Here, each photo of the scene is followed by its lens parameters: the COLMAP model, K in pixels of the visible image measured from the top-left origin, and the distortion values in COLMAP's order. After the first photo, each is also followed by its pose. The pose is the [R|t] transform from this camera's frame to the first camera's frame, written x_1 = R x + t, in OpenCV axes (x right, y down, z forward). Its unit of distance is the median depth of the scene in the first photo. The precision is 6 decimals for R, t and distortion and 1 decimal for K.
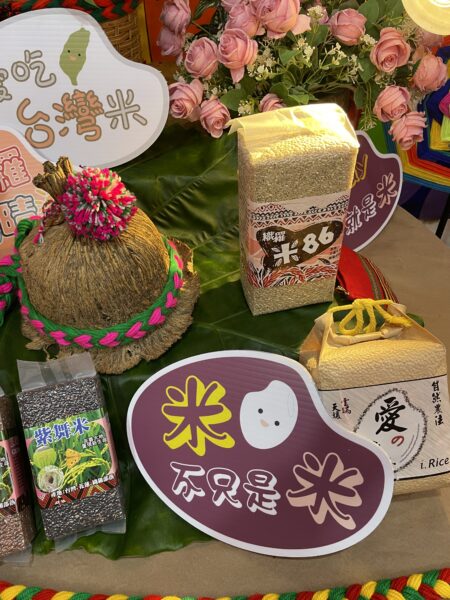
lens RADIAL K [[472.8, 0, 230.5], [0, 472.8, 298.9], [0, 0, 1]] dist [0.041361, -0.023649]
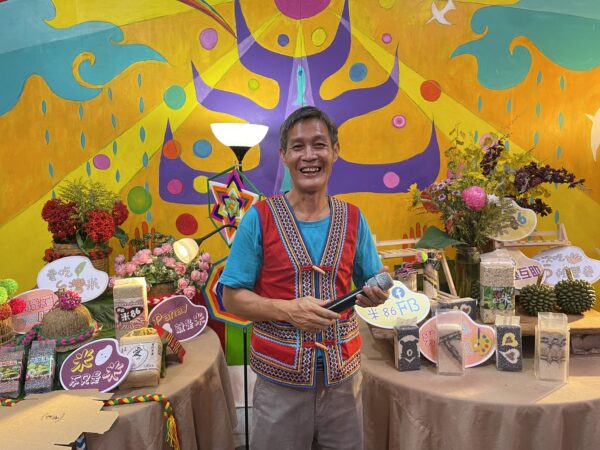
lens RADIAL K [[472.8, 0, 295.3], [0, 472.8, 224.0], [0, 0, 1]] dist [0.041361, -0.023649]
pose [[0.999601, 0.009463, 0.026603, 1.066428], [0.008626, 0.794794, -0.606818, 1.249897], [-0.026886, 0.606805, 0.794396, -1.823430]]
